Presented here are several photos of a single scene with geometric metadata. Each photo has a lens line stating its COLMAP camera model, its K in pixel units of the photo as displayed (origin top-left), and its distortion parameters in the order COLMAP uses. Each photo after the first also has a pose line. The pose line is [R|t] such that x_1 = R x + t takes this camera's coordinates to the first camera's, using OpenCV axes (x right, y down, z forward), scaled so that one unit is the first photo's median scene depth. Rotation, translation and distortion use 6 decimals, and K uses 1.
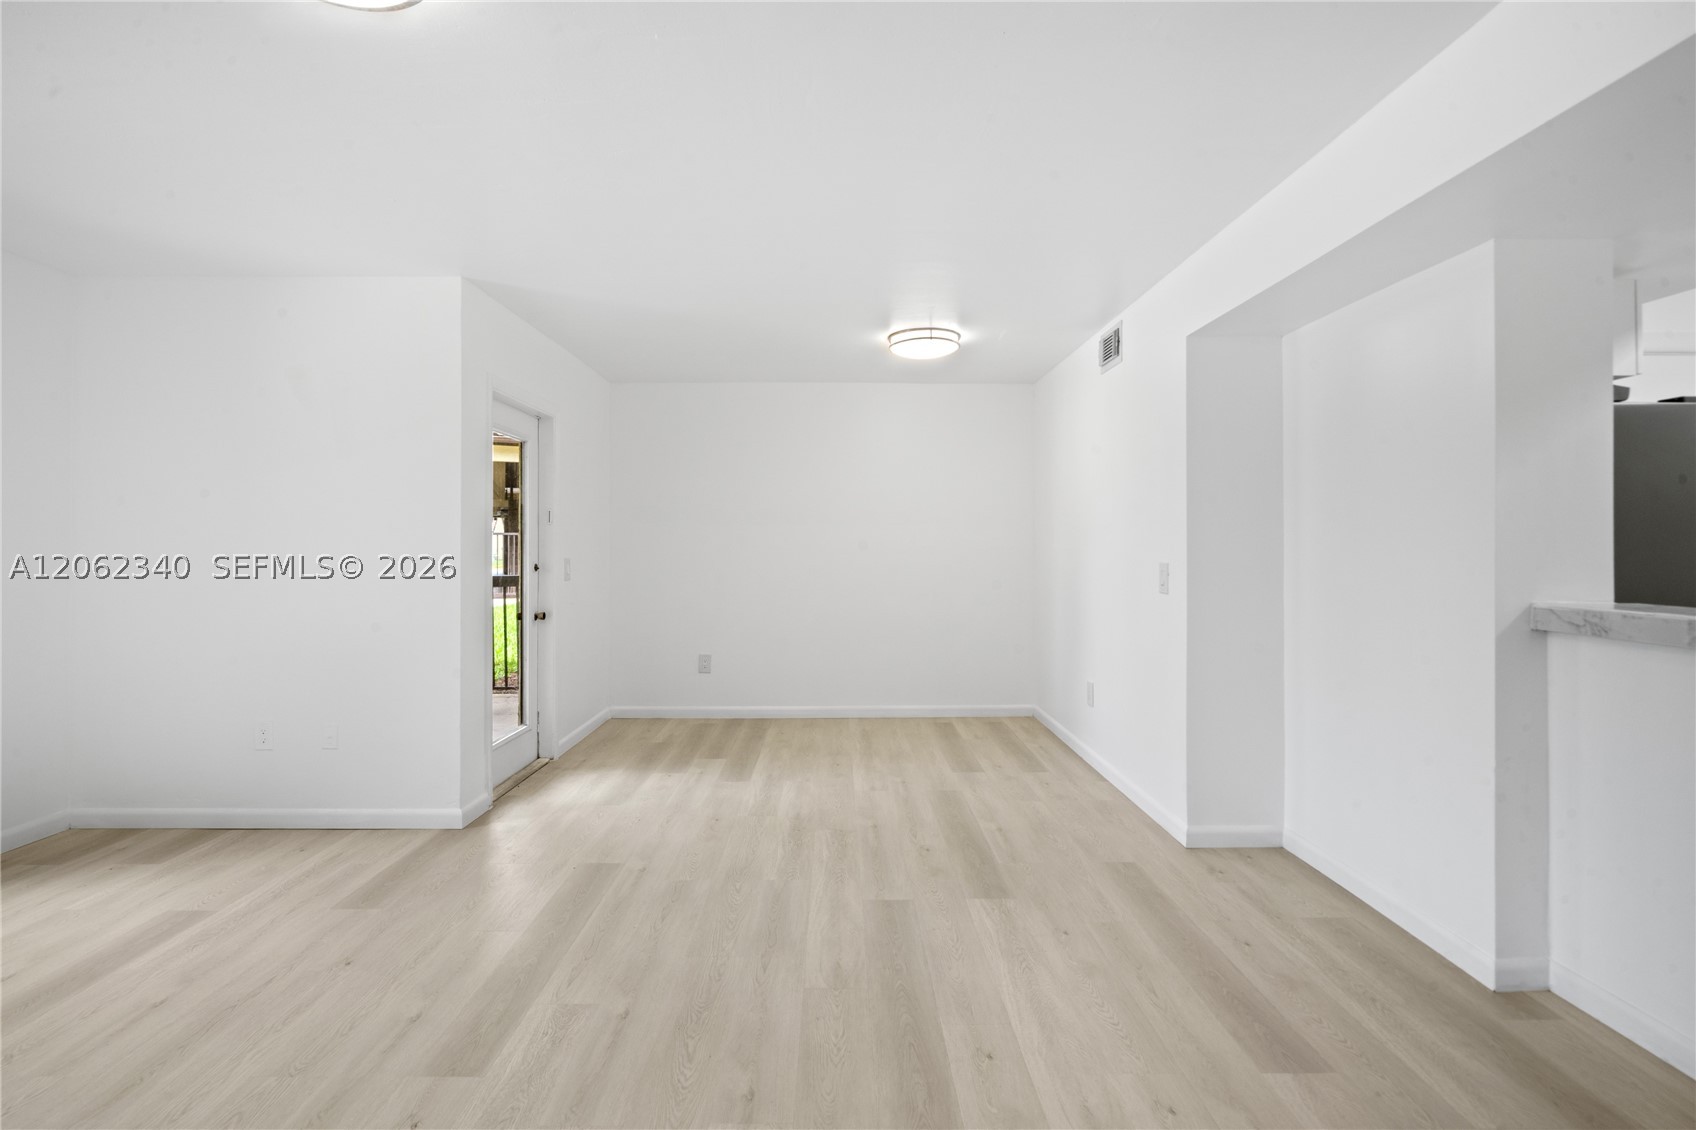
lens RADIAL K [[776.1, 0, 842.8], [0, 776.1, 549.1], [0, 0, 1]] dist [-0.004371, -0.000083]
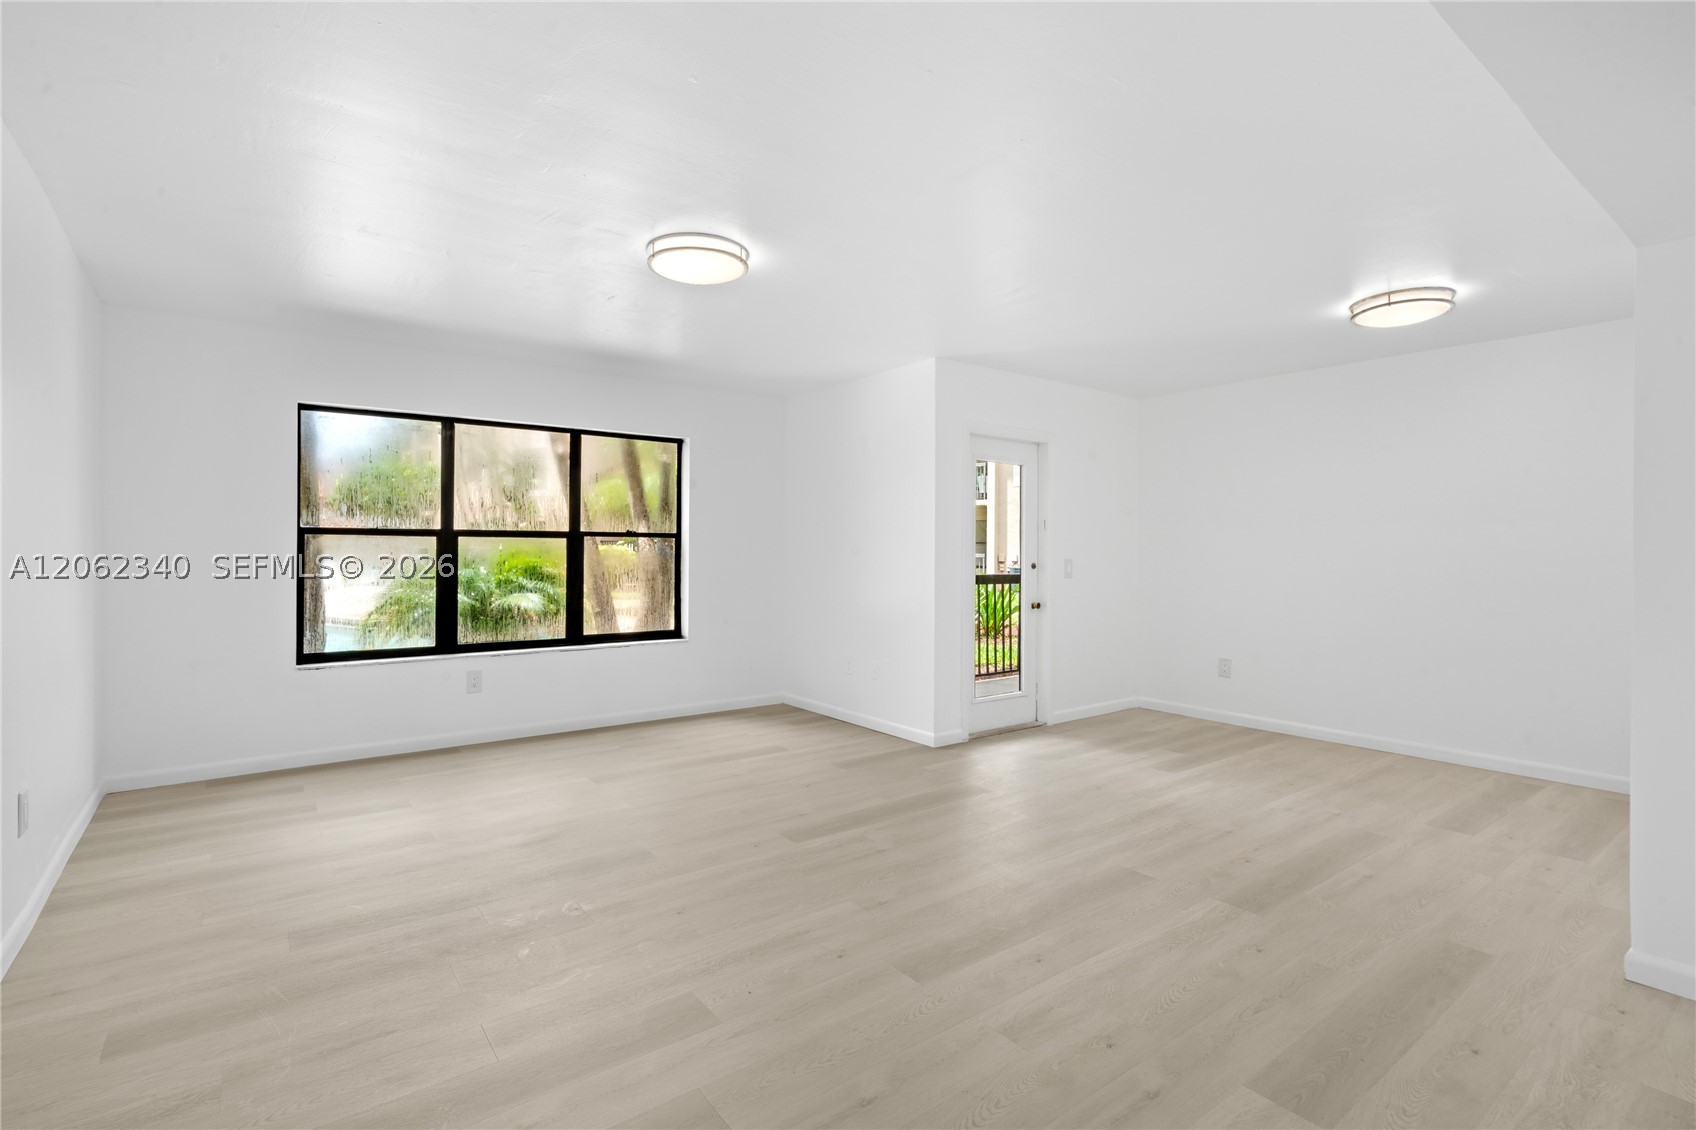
lens RADIAL K [[774.9, 0, 821.6], [0, 774.9, 551.7], [0, 0, 1]] dist [-0.000552, 0.000157]
pose [[0.593366, 0.007584, -0.804897, 0.567054], [-0.007138, 0.999966, 0.004160, -0.003268], [0.804901, 0.003277, 0.593400, -0.014203]]
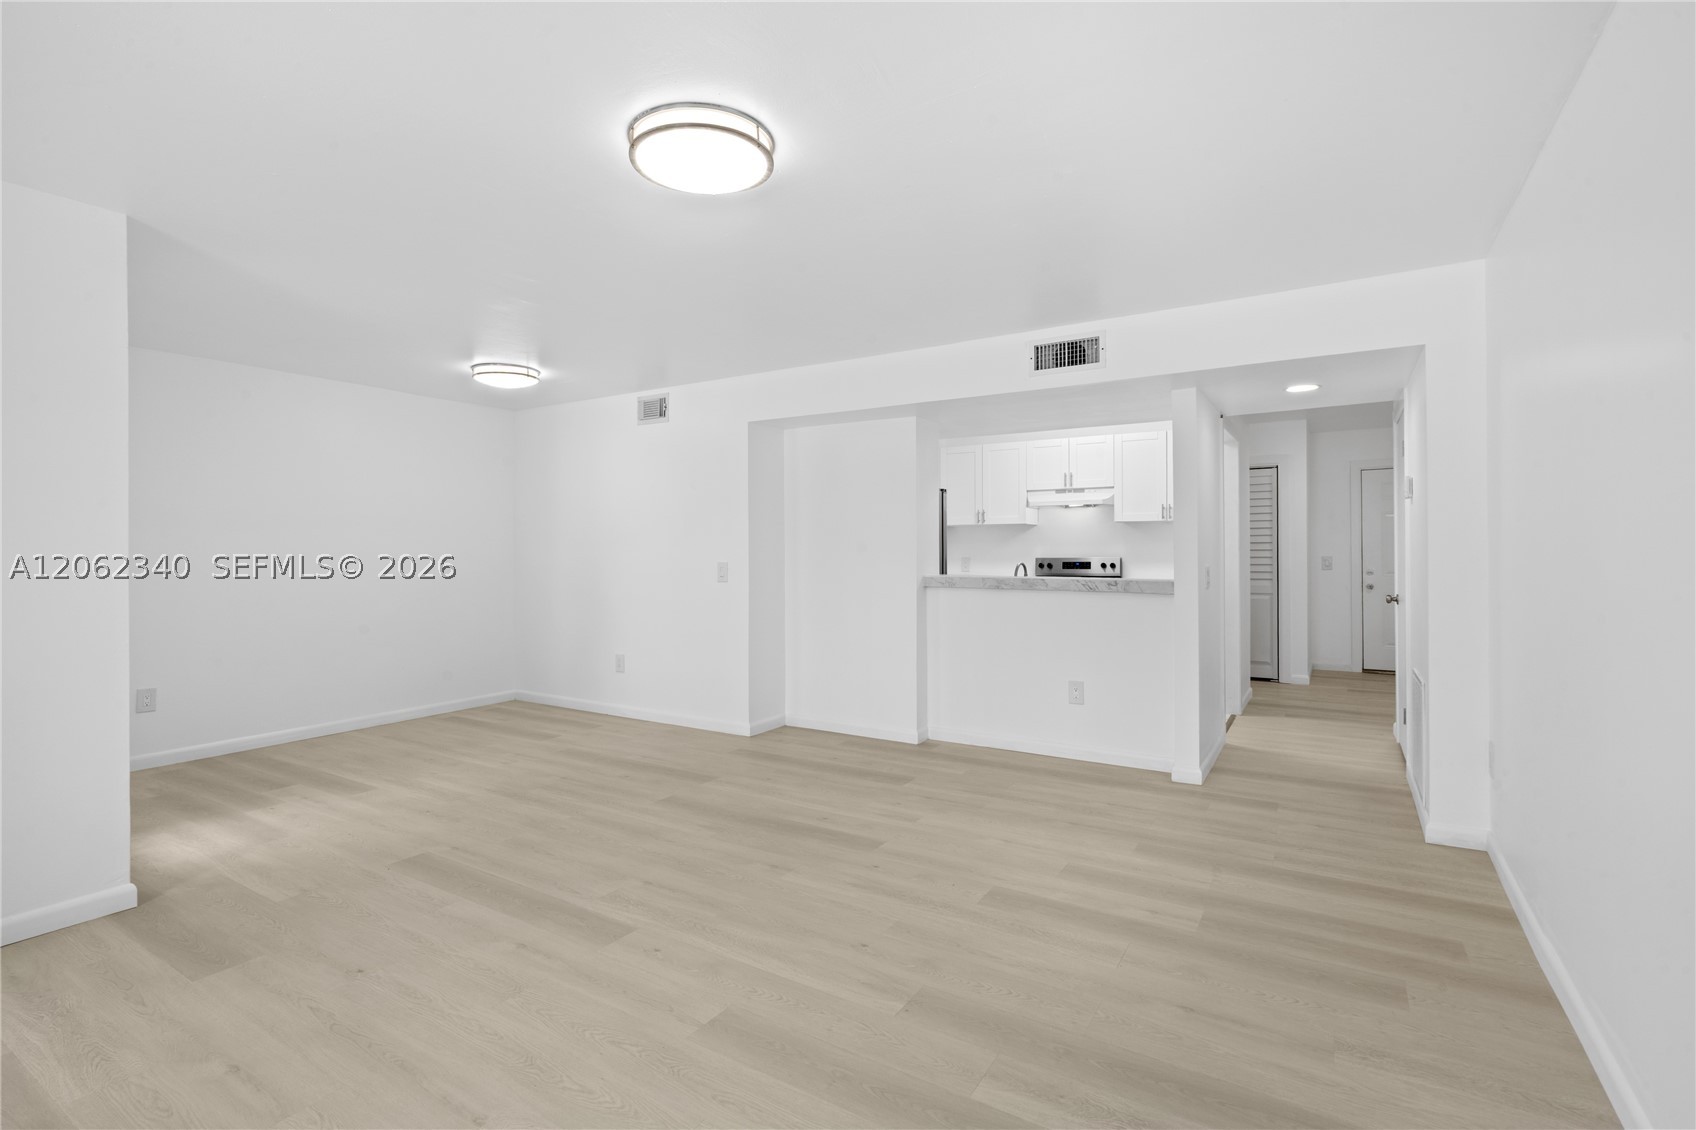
lens RADIAL K [[774.9, 0, 821.6], [0, 774.9, 551.7], [0, 0, 1]] dist [-0.000552, 0.000157]
pose [[0.560647, -0.001842, 0.828053, -0.806870], [0.005787, 0.999982, -0.001694, 0.000597], [-0.828035, 0.005741, 0.560647, -0.038892]]
